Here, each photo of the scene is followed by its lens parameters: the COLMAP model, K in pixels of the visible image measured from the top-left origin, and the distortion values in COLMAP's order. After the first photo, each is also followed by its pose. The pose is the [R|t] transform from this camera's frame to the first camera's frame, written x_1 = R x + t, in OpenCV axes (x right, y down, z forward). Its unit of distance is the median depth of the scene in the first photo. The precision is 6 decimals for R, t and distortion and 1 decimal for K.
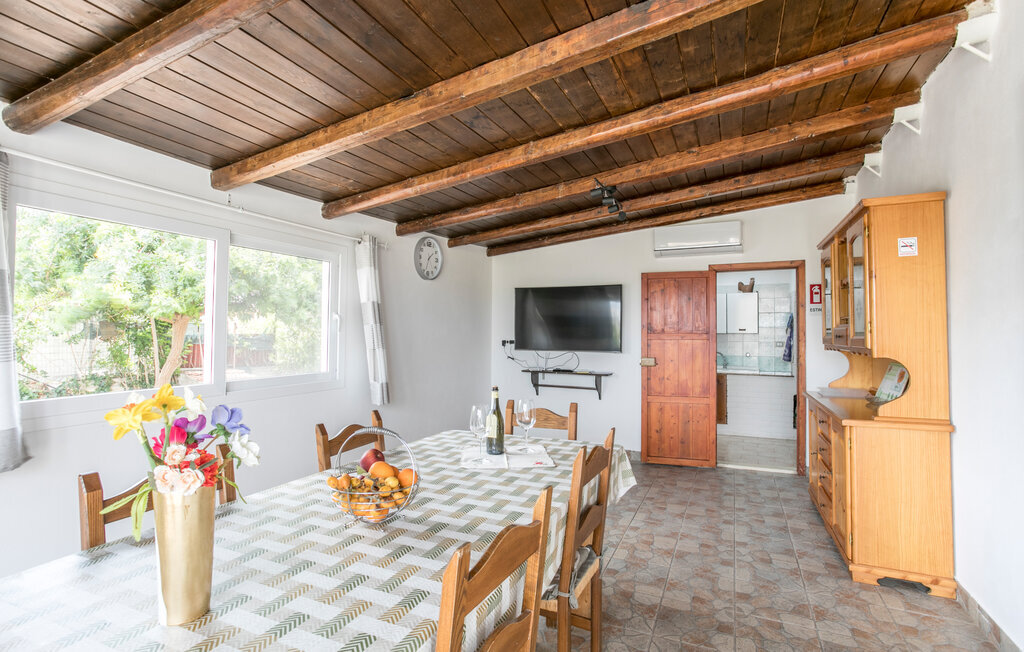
lens RADIAL K [[494.5, 0, 512.0], [0, 494.5, 326.0], [0, 0, 1]] dist [-0.027492, 0.000706]
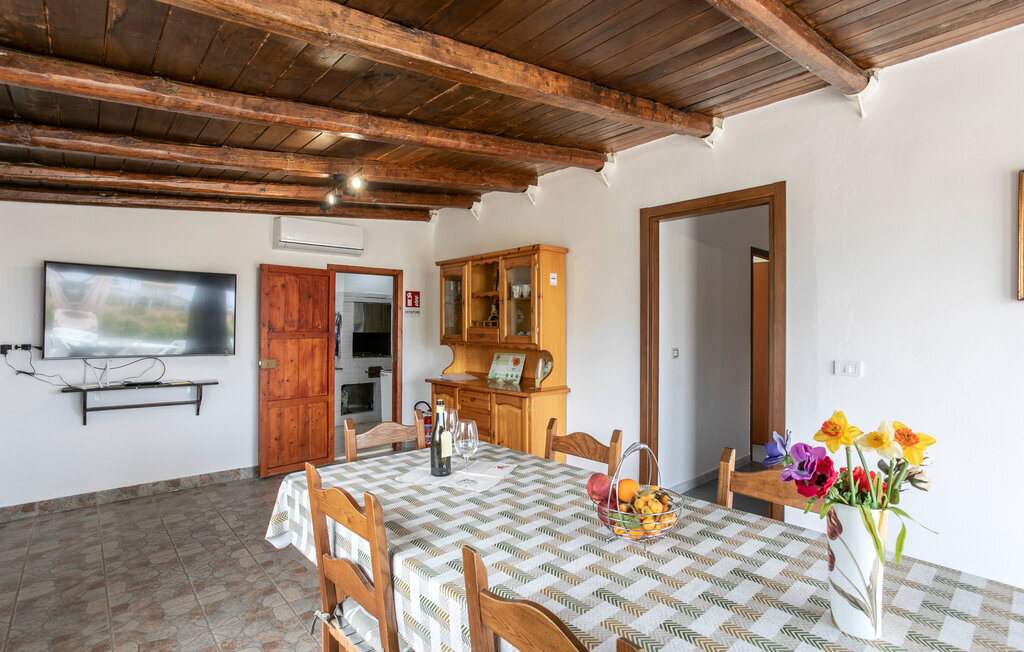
lens RADIAL K [[494.5, 0, 512.0], [0, 494.5, 326.0], [0, 0, 1]] dist [-0.027492, 0.000706]
pose [[0.403380, 0.001794, 0.915031, -0.386103], [-0.016678, 0.999846, 0.005392, -0.008878], [-0.914881, -0.017436, 0.403348, 0.253547]]
